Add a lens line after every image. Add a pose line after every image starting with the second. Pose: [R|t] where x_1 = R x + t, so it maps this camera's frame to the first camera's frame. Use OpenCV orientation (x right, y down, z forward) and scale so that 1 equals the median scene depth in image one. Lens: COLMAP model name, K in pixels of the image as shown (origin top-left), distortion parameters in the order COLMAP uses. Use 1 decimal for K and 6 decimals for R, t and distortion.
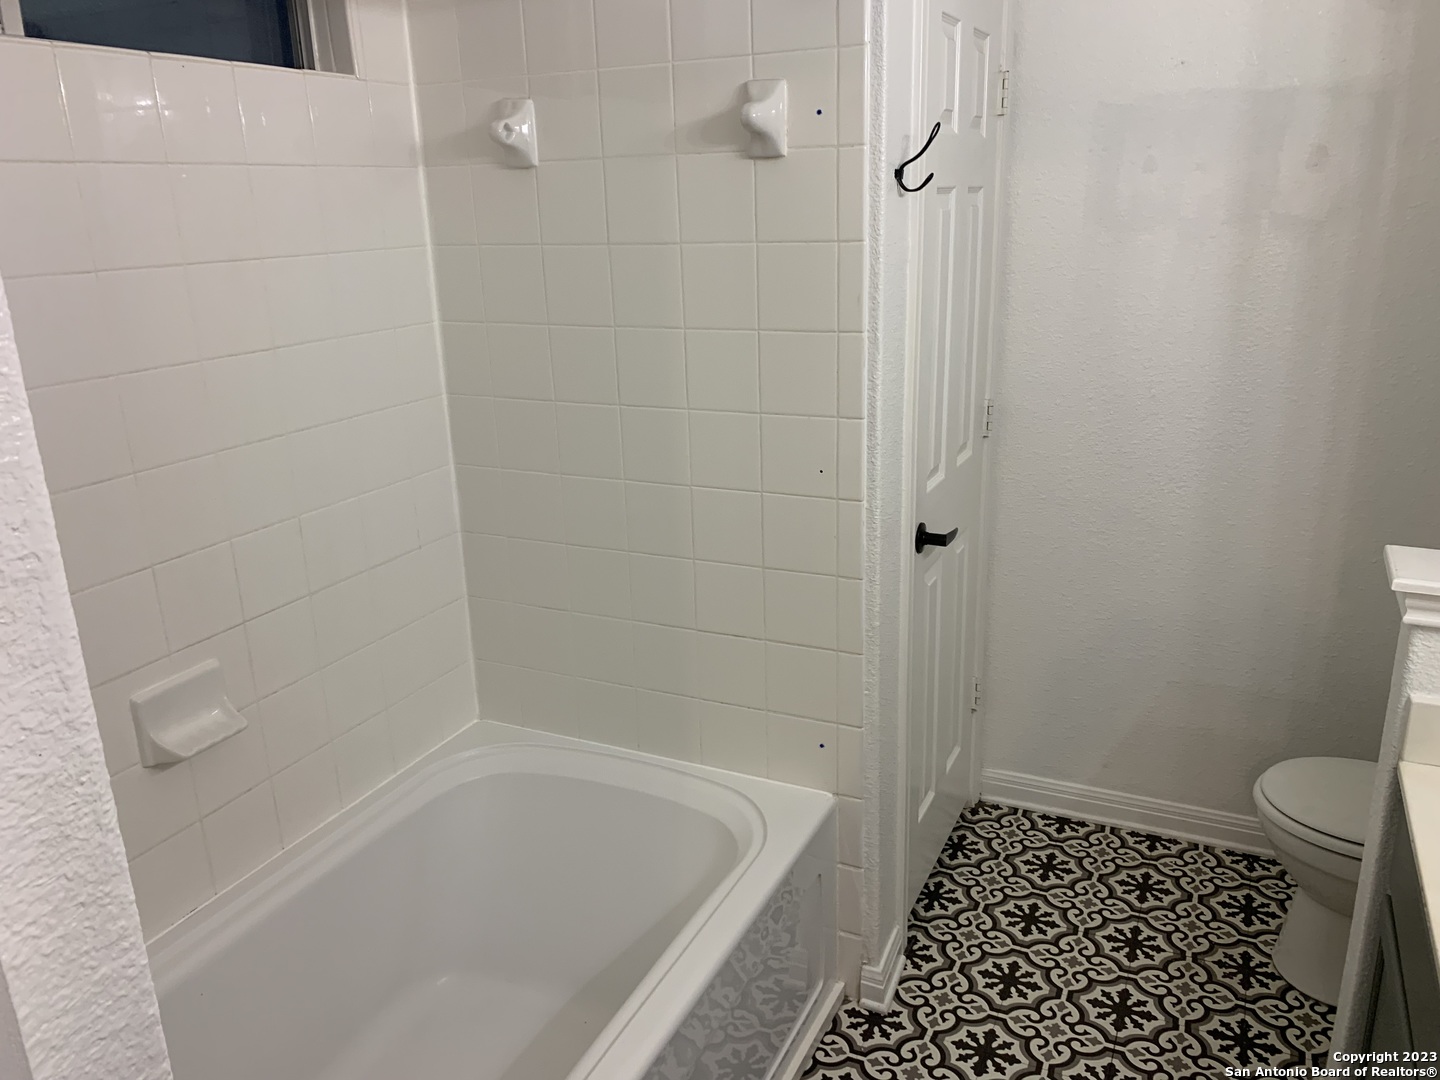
lens RADIAL K [[1103.1, 0, 725.2], [0, 1103.1, 544.6], [0, 0, 1]] dist [0.033541, -0.034832]
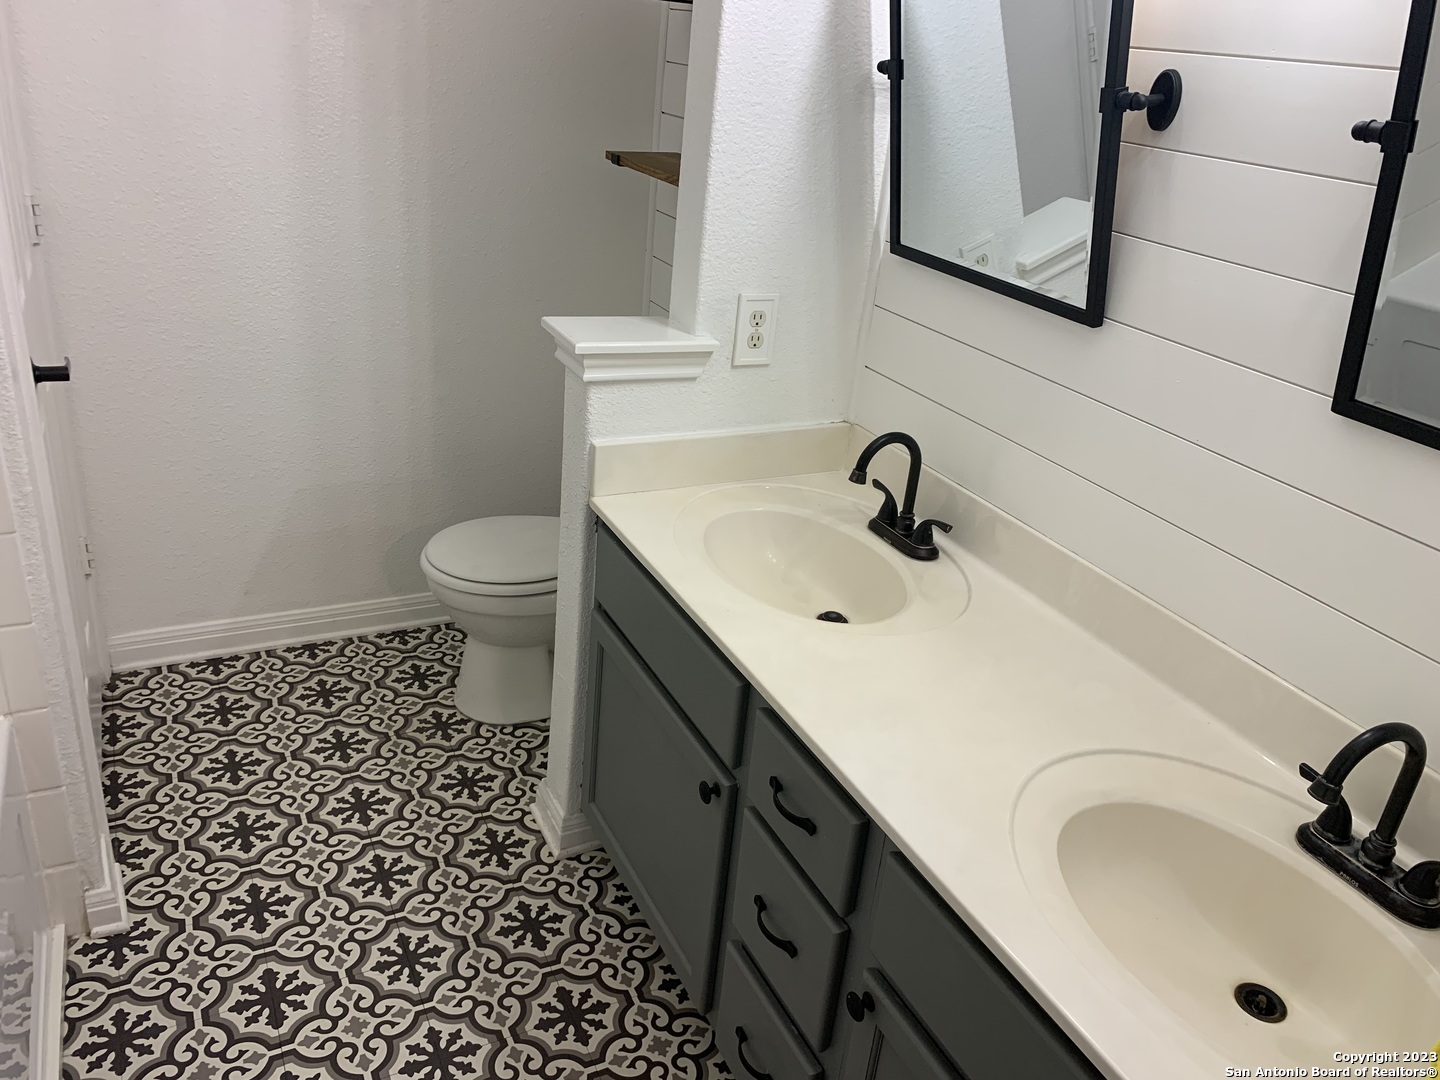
lens RADIAL K [[1103.1, 0, 728.1], [0, 1103.1, 535.9], [0, 0, 1]] dist [0.033541, -0.034832]
pose [[0.609415, -0.250895, 0.752107, -0.140251], [0.129227, 0.967357, 0.217991, -0.003661], [-0.782249, -0.035654, 0.621945, 0.099386]]
